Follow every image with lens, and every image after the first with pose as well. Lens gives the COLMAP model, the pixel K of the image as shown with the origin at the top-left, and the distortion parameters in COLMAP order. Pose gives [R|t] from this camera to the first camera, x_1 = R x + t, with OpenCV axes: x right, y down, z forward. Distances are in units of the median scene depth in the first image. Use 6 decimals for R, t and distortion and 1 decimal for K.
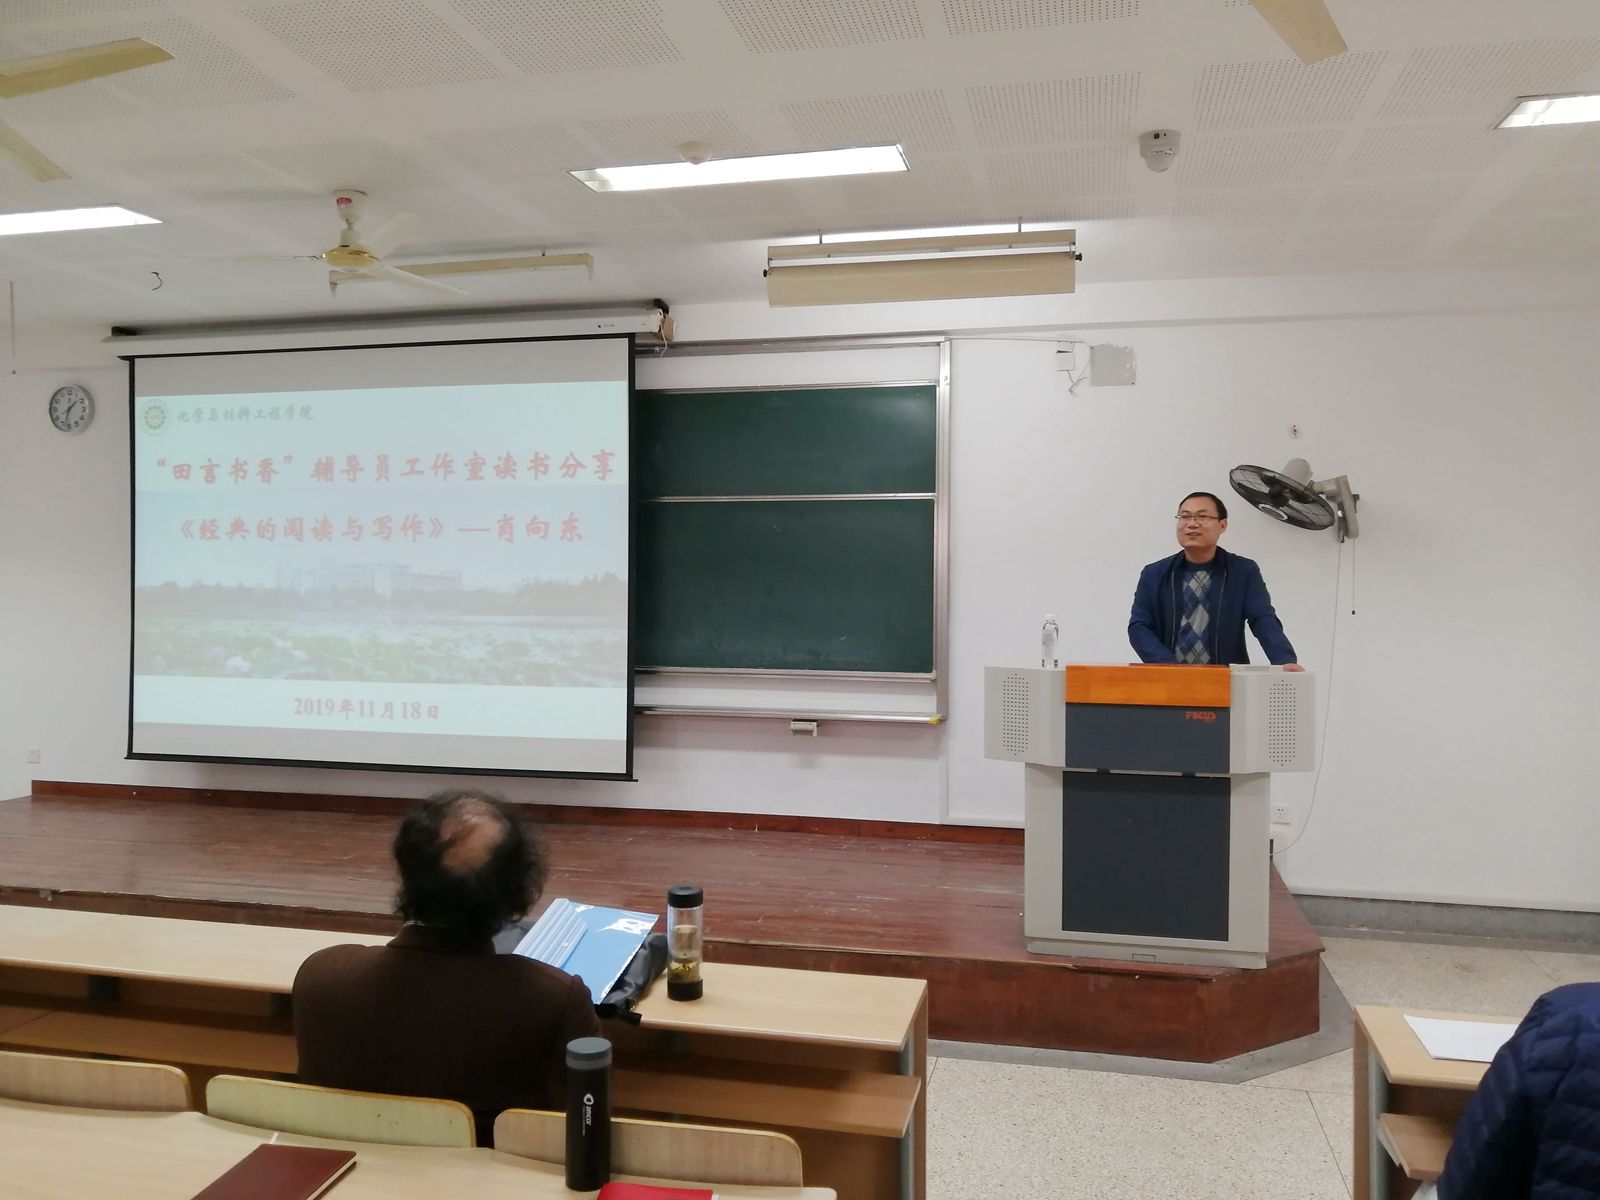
lens RADIAL K [[1266.8, 0, 800.0], [0, 1266.8, 600.0], [0, 0, 1]] dist [0.001422, 0.002886]
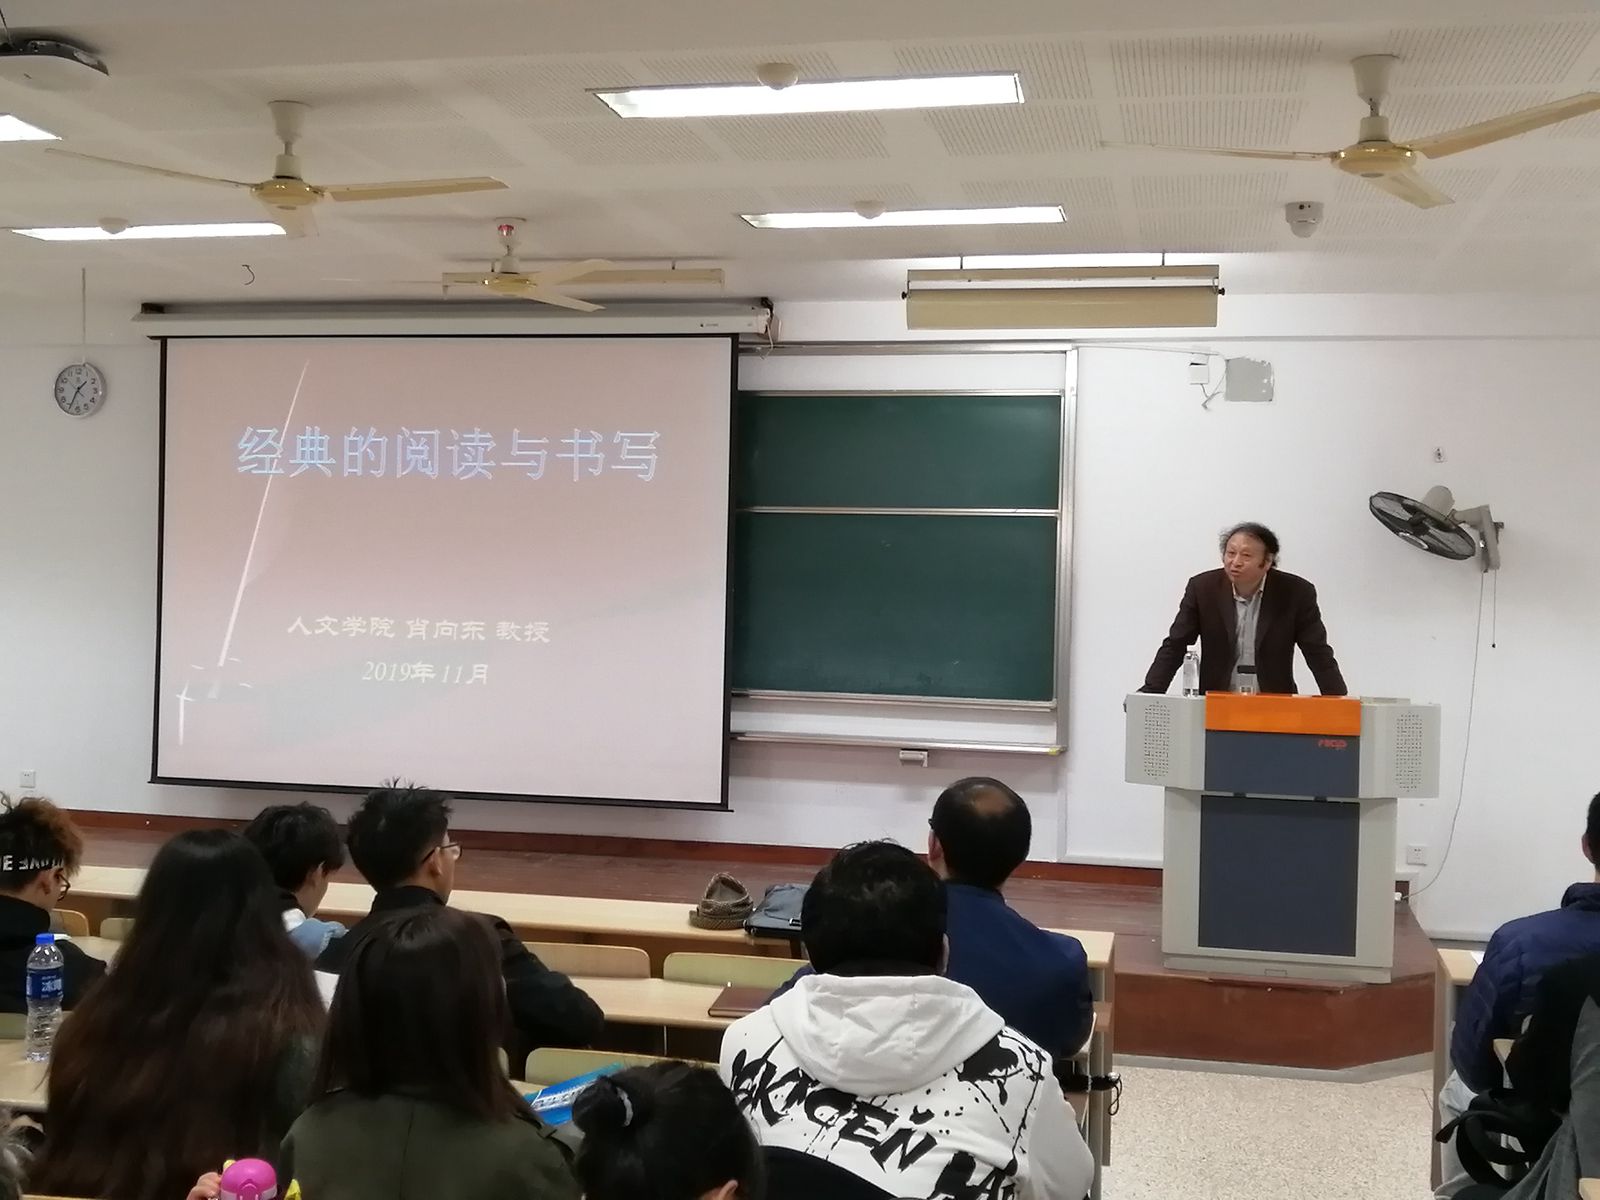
lens RADIAL K [[1823.4, 0, 800.0], [0, 1823.4, 600.0], [0, 0, 1]] dist [0.028304, -0.026355]
pose [[0.999726, 0.017487, 0.015531, -0.106791], [-0.017490, 0.999847, 0.000104, -0.014856], [-0.015527, -0.000376, 0.999879, -0.359097]]
